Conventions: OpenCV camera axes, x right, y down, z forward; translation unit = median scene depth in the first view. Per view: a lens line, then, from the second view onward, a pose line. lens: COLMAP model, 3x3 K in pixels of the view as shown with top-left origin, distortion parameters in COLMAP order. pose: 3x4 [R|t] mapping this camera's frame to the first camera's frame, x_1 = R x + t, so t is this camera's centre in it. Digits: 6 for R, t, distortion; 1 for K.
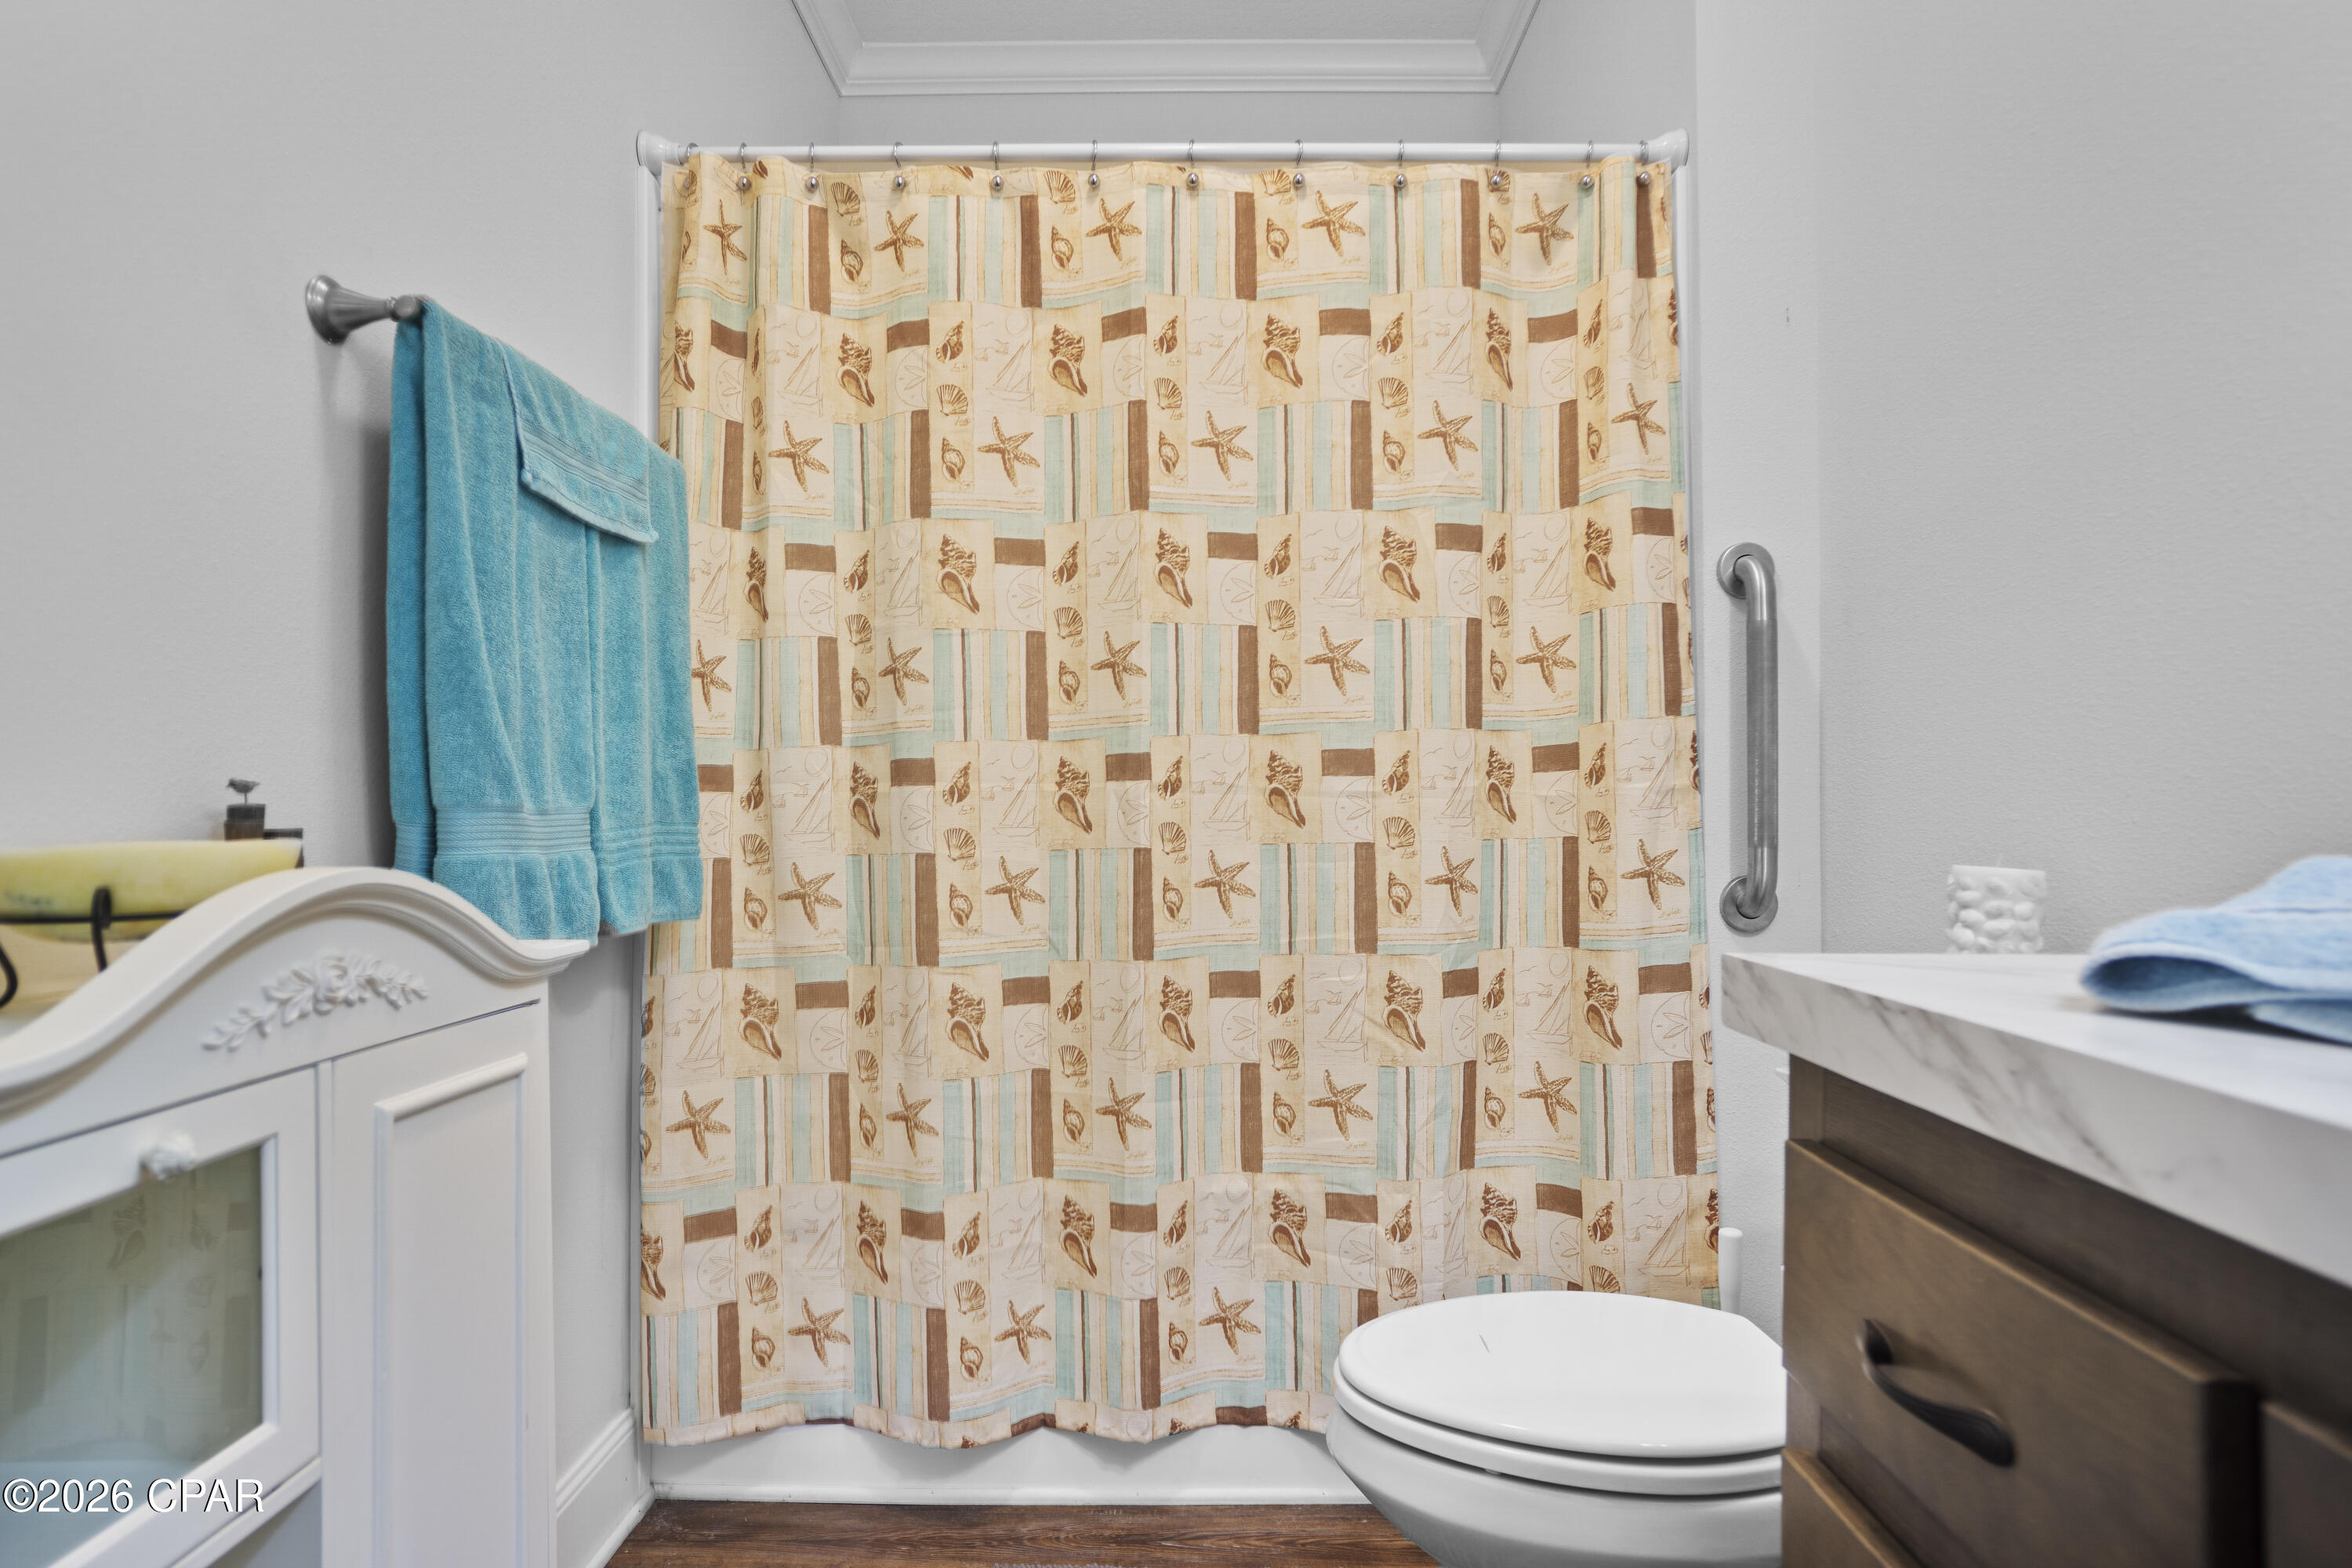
lens RADIAL K [[1282.6, 0, 1169.0], [0, 1282.6, 801.1], [0, 0, 1]] dist [-0.066508, 0.044313]
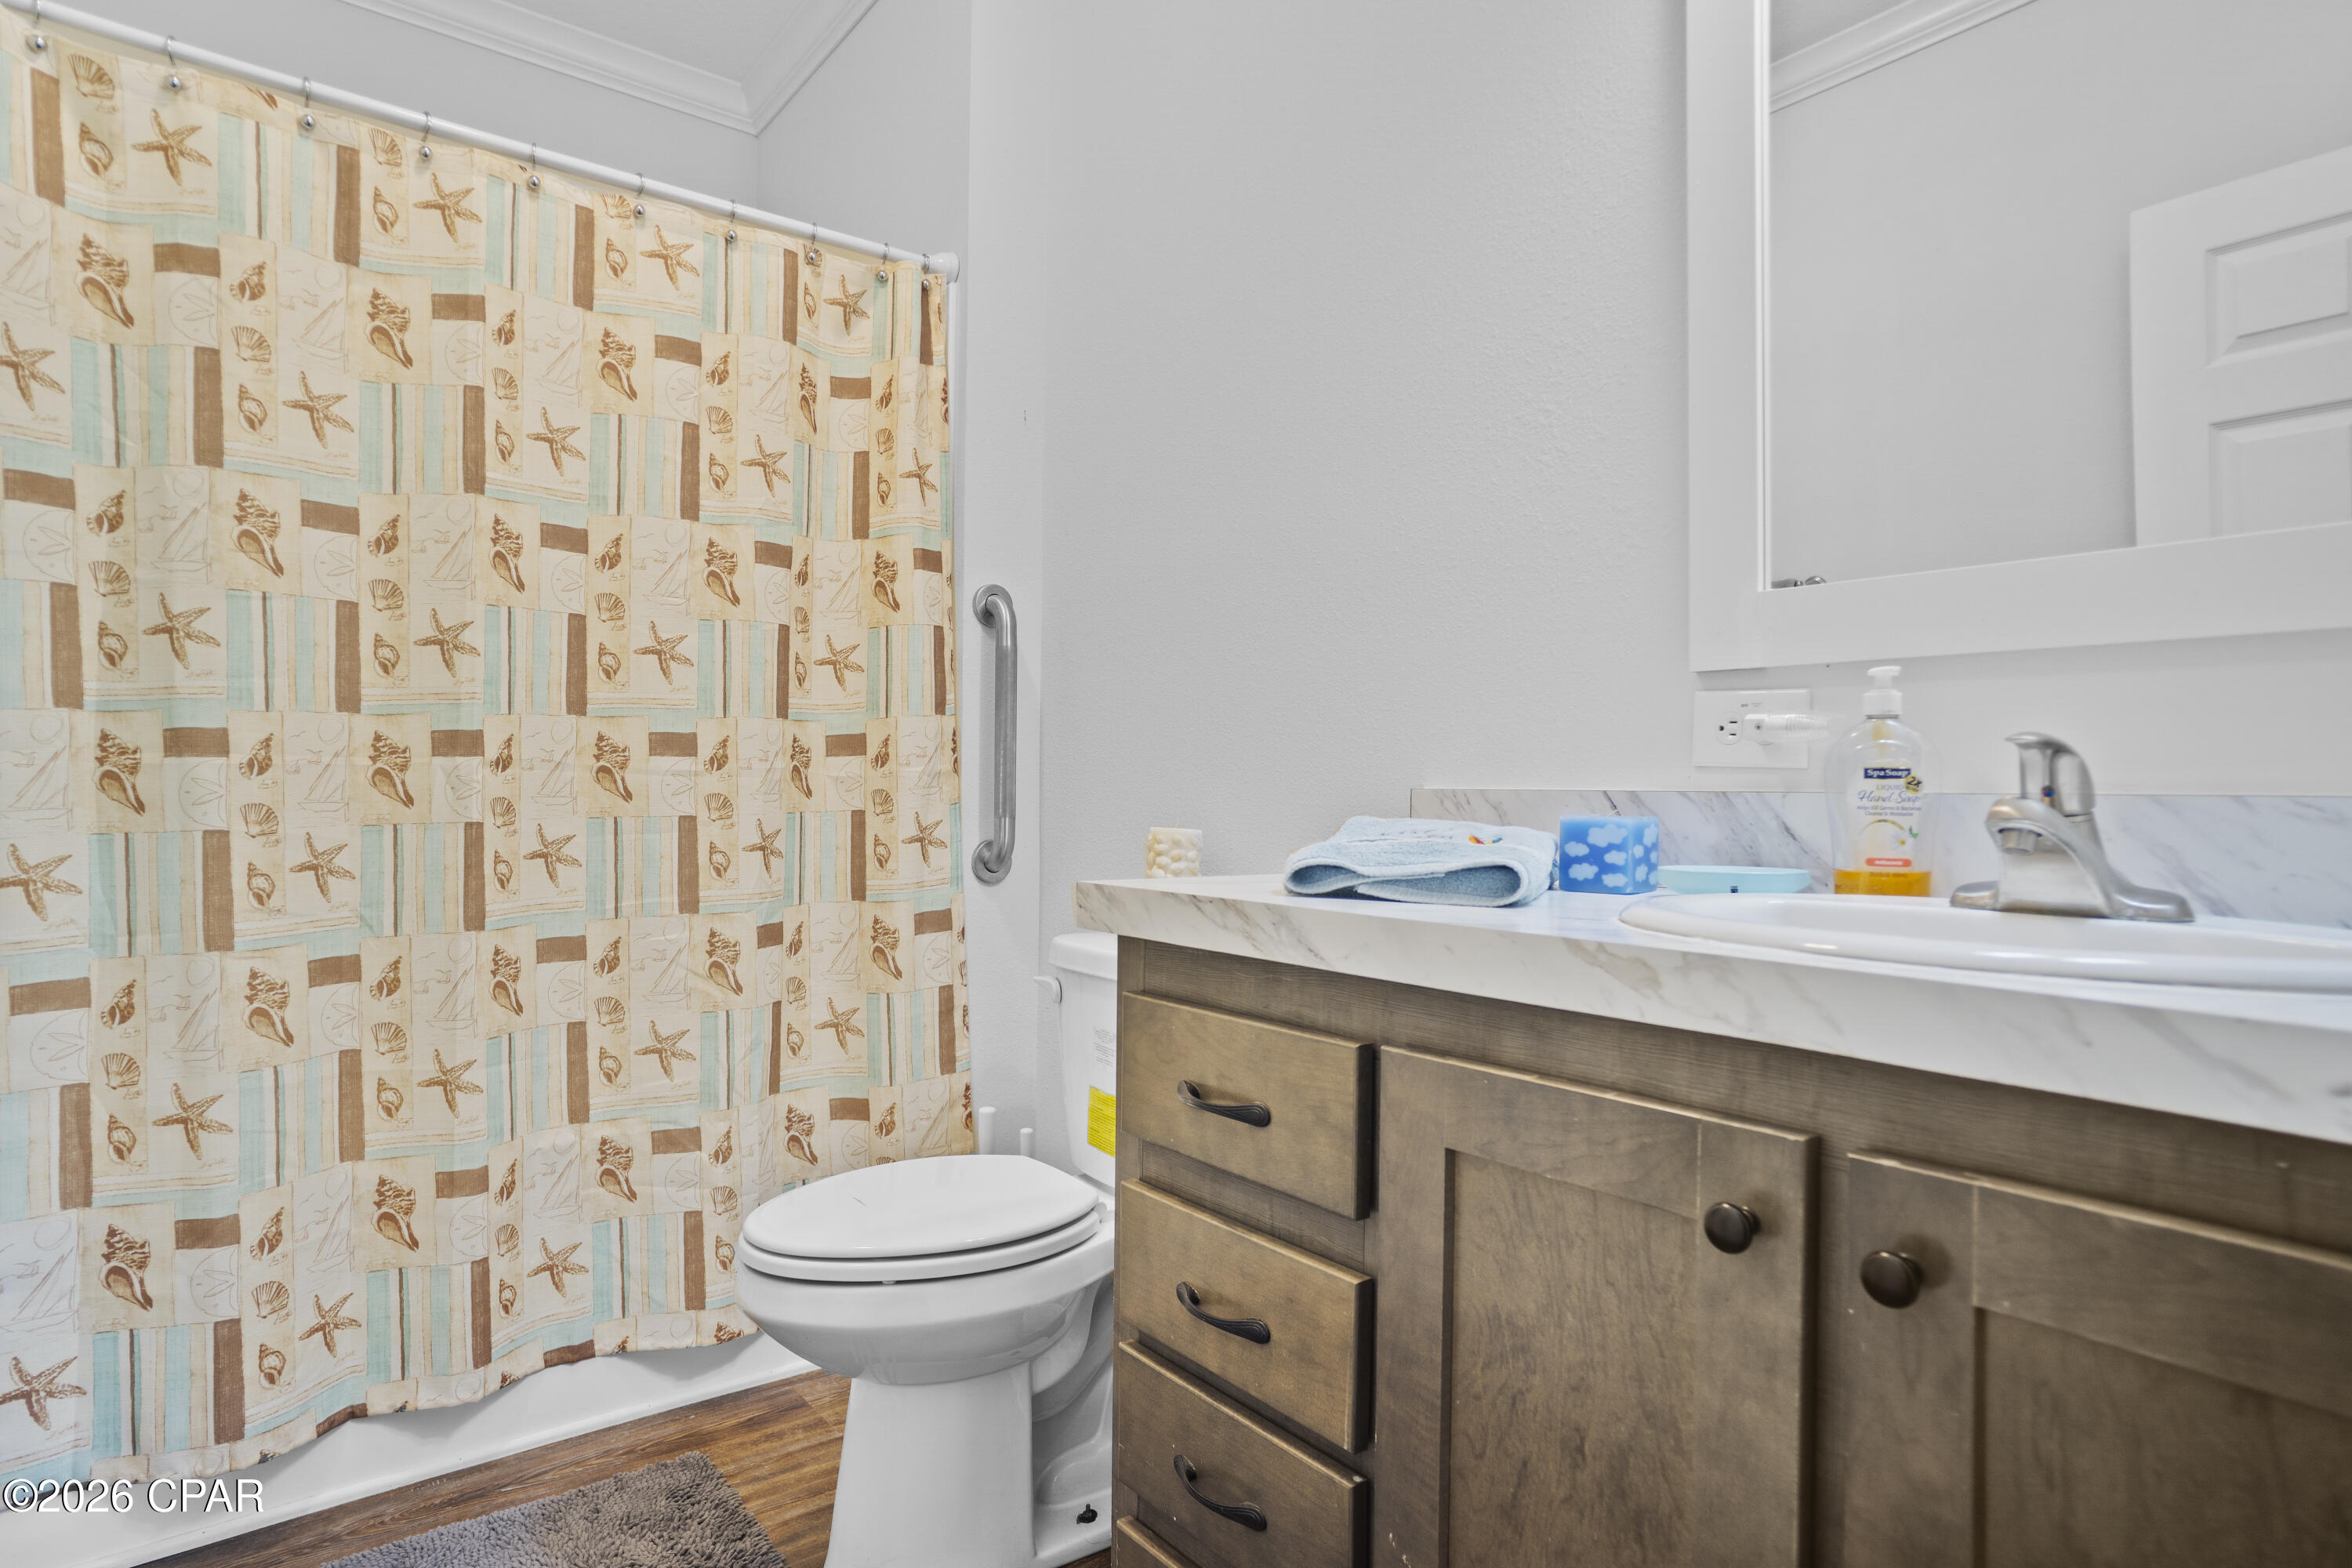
lens RADIAL K [[1258.5, 0, 1176.0], [0, 1258.5, 784.0], [0, 0, 1]] dist [-0.058351, 0.038494]
pose [[0.783367, 0.009031, 0.621494, -0.195899], [-0.011332, 0.999936, -0.000247, -0.000282], [-0.621457, -0.006850, 0.783419, -0.130621]]
